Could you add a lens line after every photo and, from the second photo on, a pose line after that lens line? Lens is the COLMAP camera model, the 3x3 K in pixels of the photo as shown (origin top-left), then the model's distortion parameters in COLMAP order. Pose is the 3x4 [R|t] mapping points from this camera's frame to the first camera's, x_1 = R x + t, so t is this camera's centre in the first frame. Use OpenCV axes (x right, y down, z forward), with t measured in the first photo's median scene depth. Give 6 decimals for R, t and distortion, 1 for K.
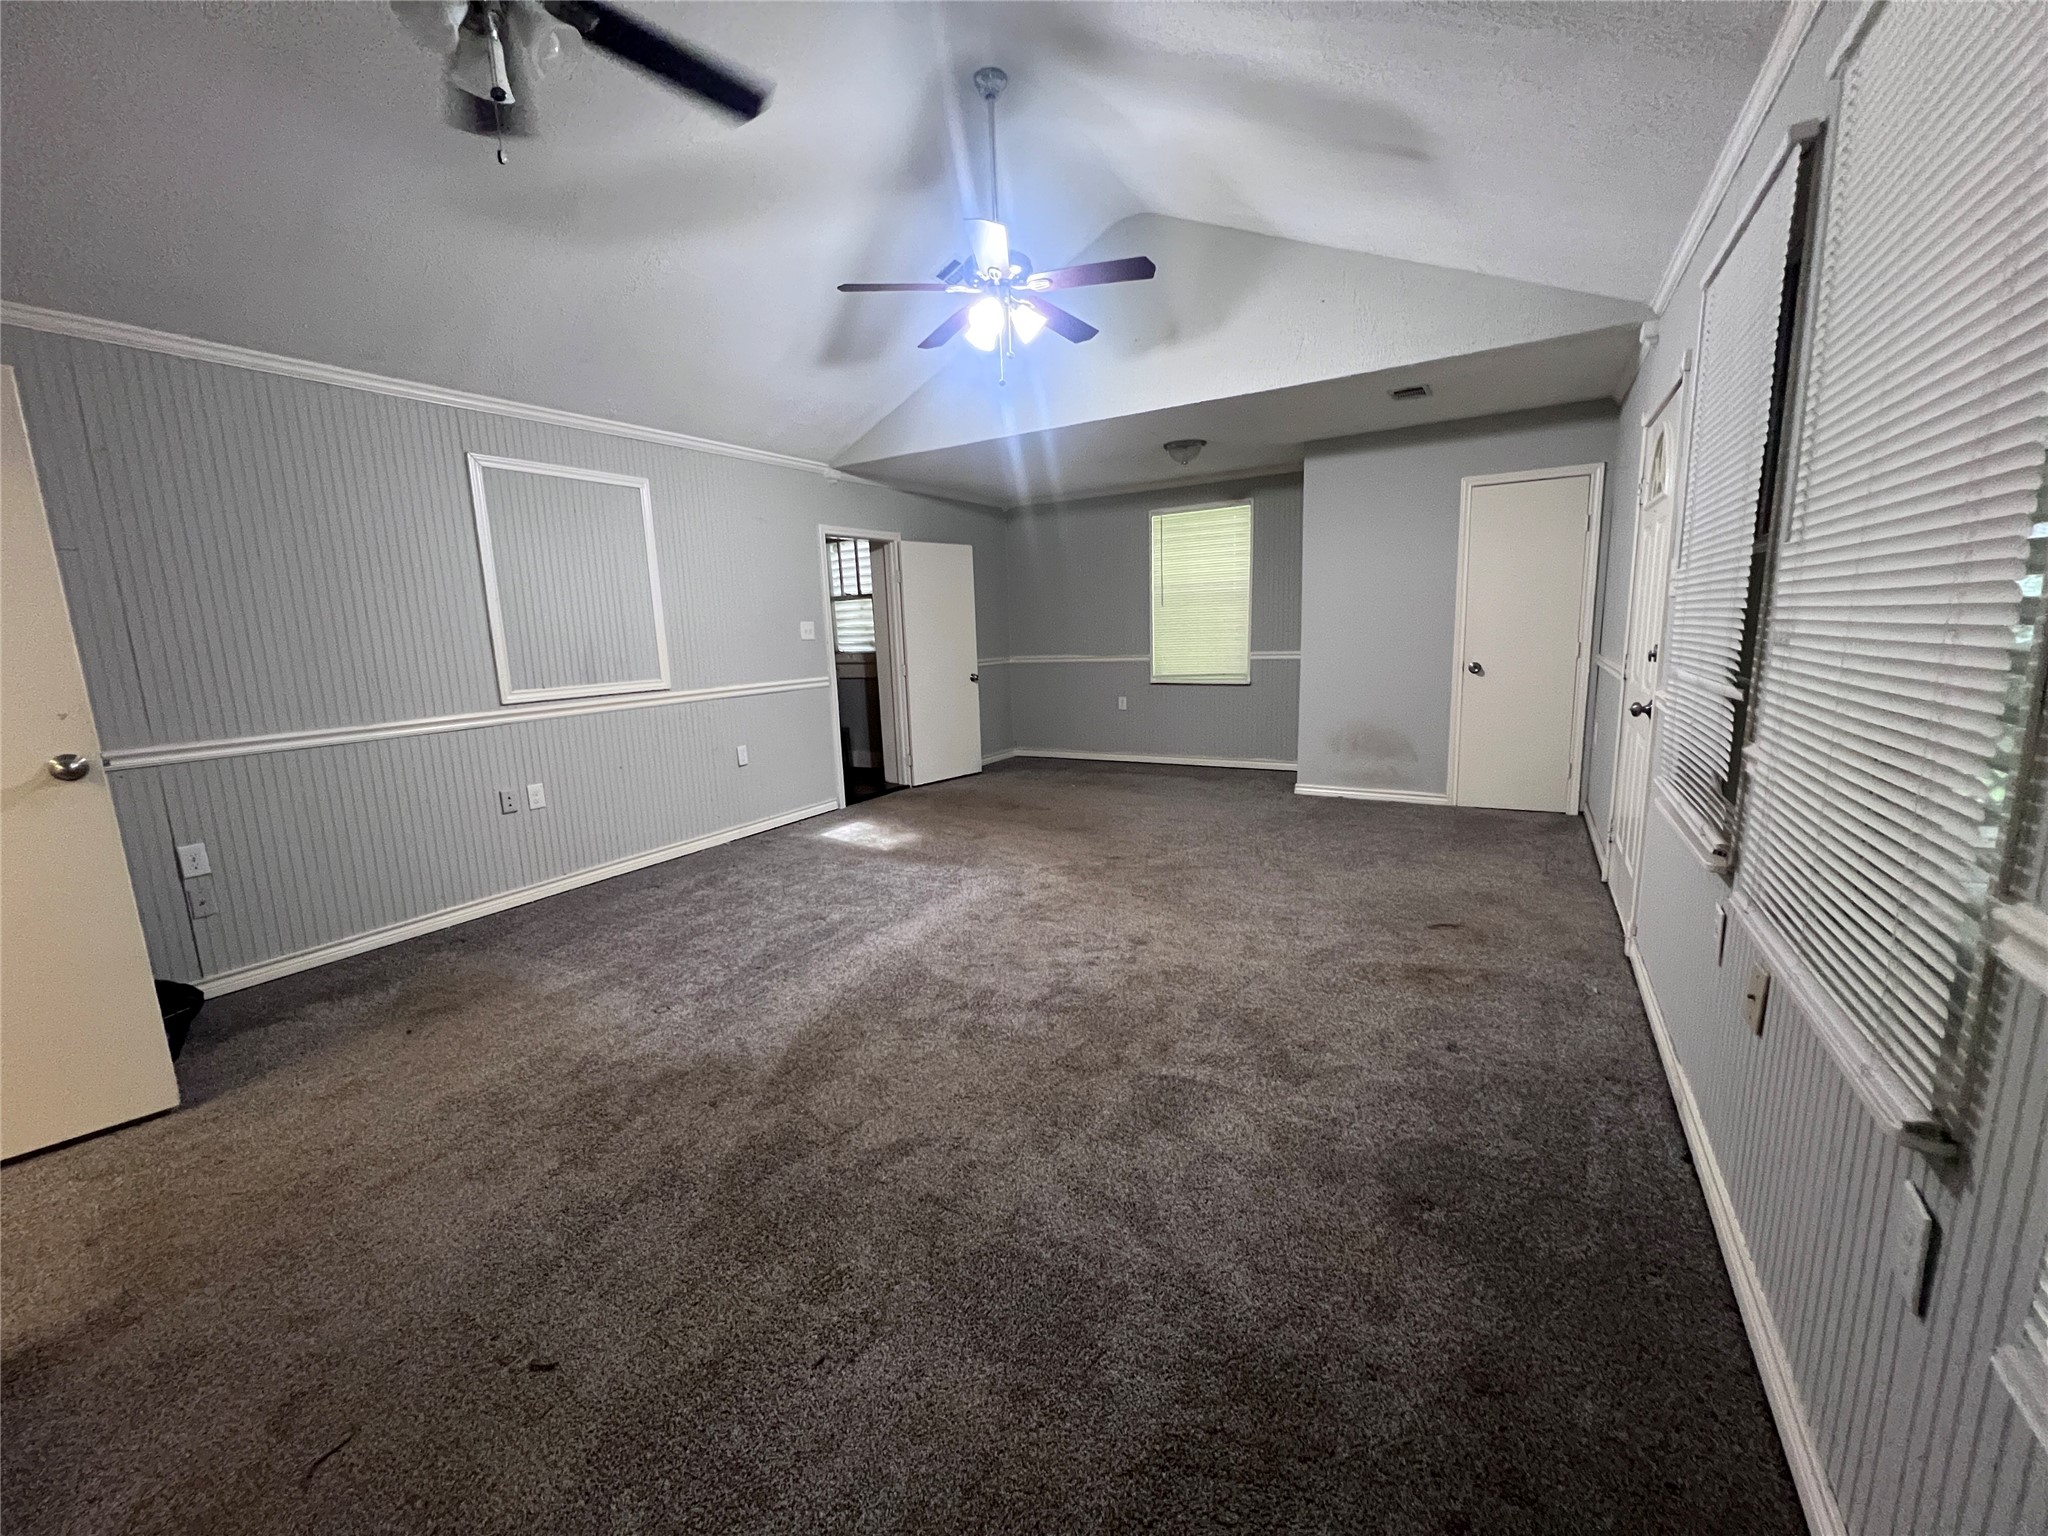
lens RADIAL K [[818.5, 0, 1019.2], [0, 818.5, 768.7], [0, 0, 1]] dist [-0.001977, 0.000294]
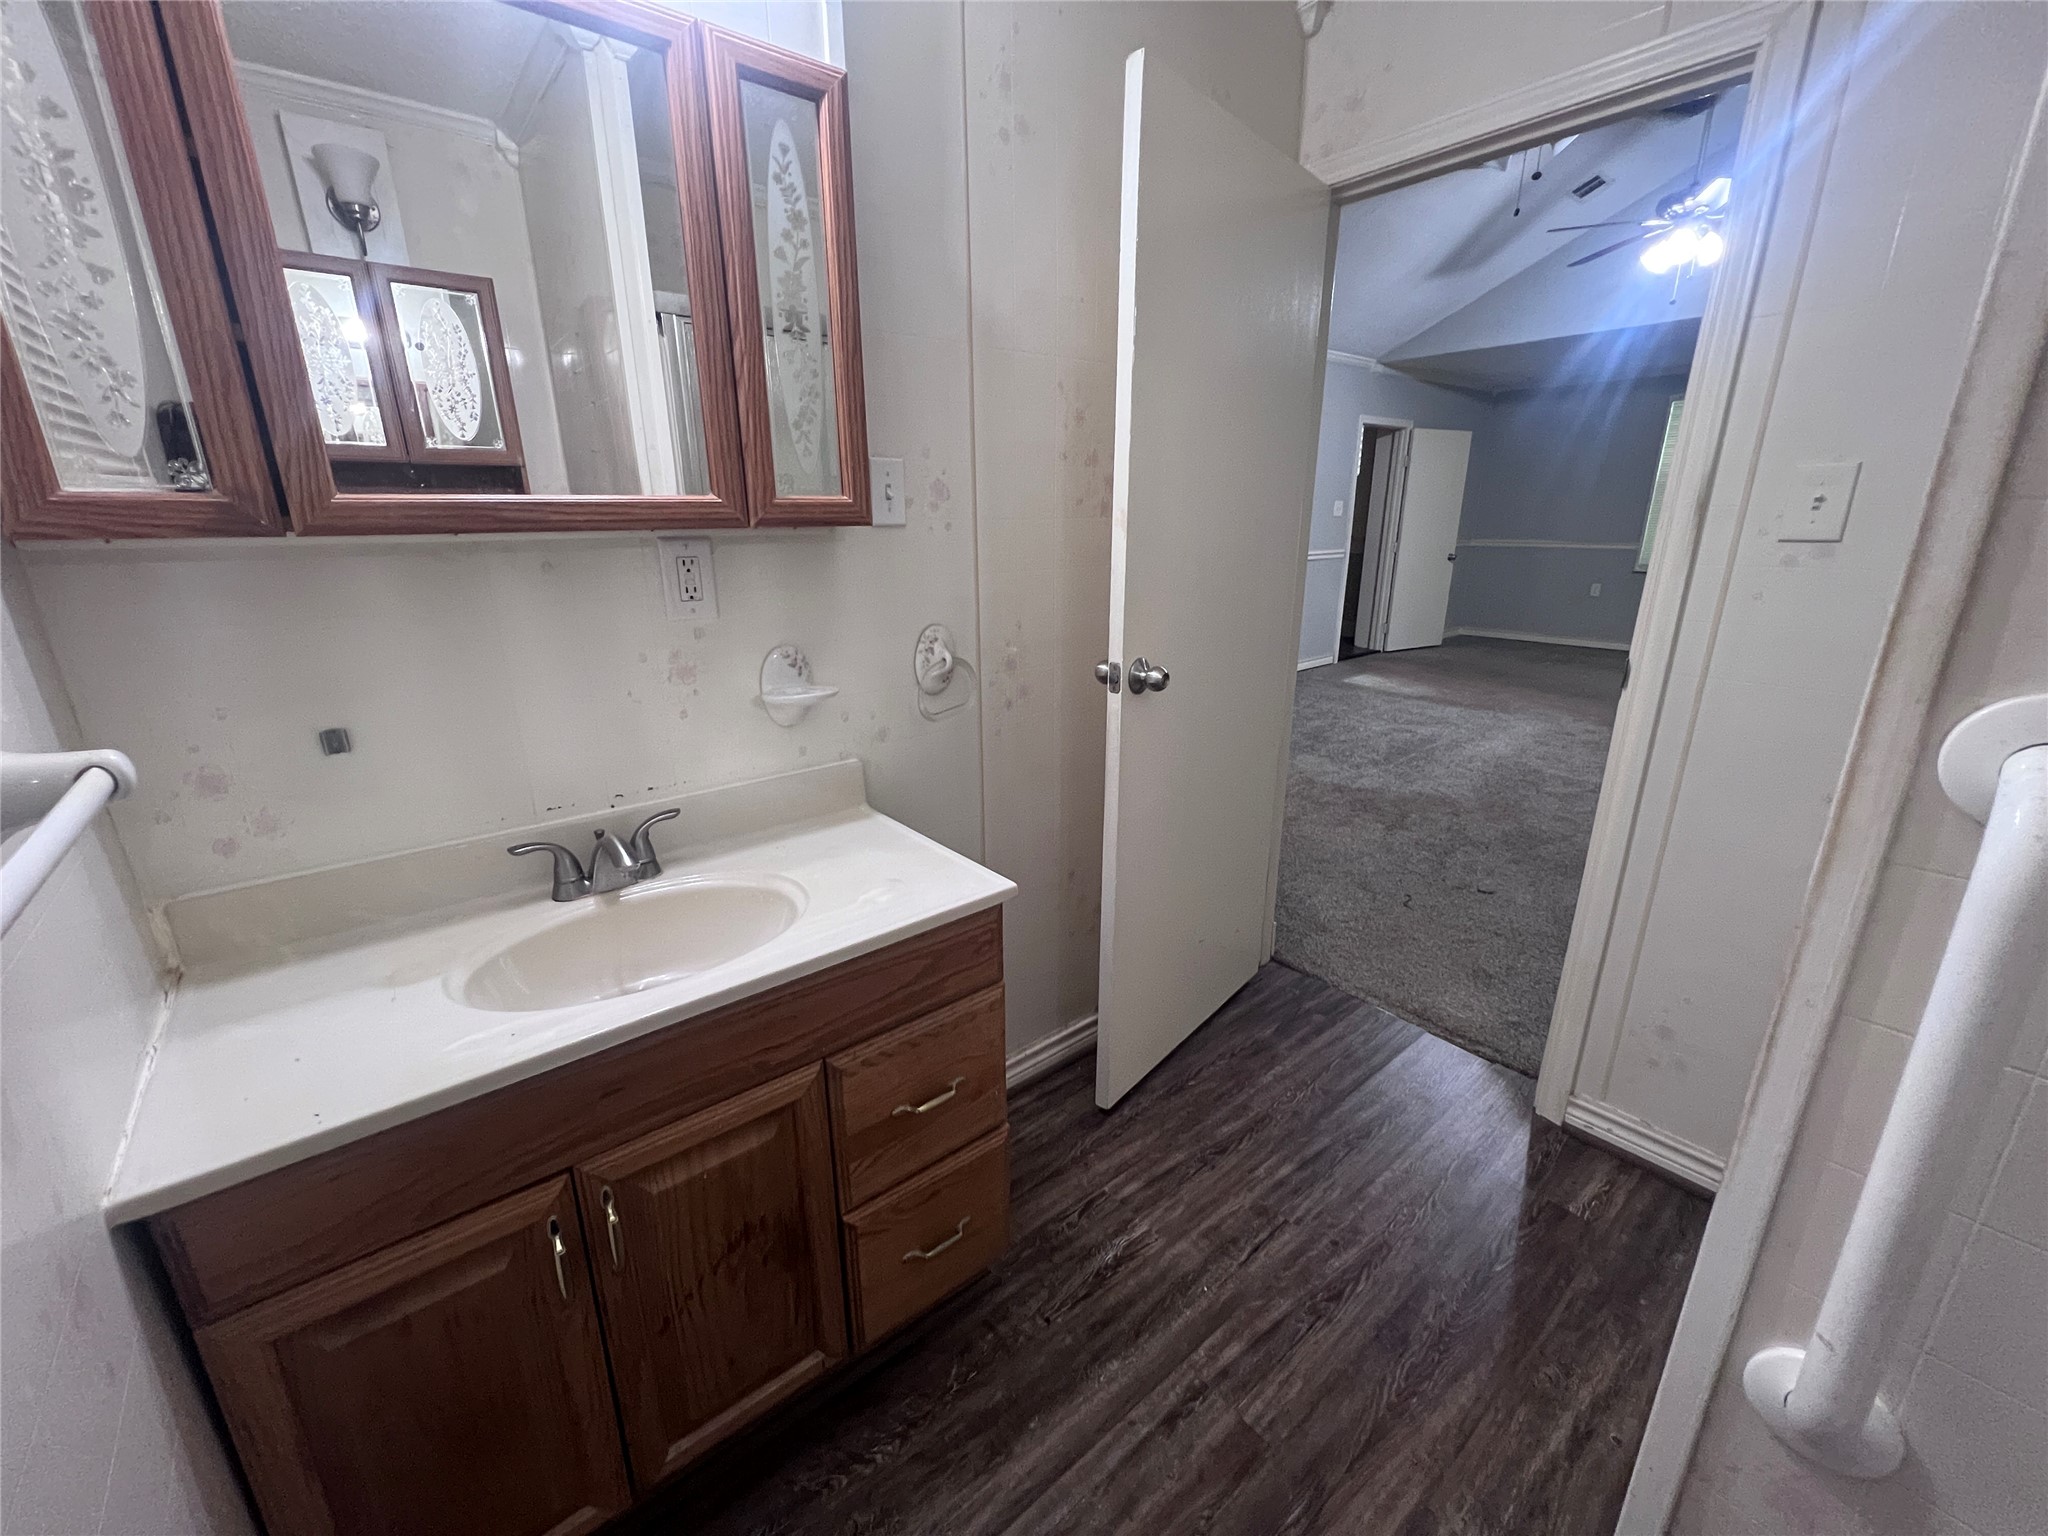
lens RADIAL K [[820.8, 0, 1017.5], [0, 820.8, 769.2], [0, 0, 1]] dist [-0.002028, -0.000115]
pose [[0.944568, 0.123183, -0.304330, -0.289541], [-0.080519, 0.985553, 0.149006, 0.063701], [0.318288, -0.116242, 0.940840, -0.311365]]
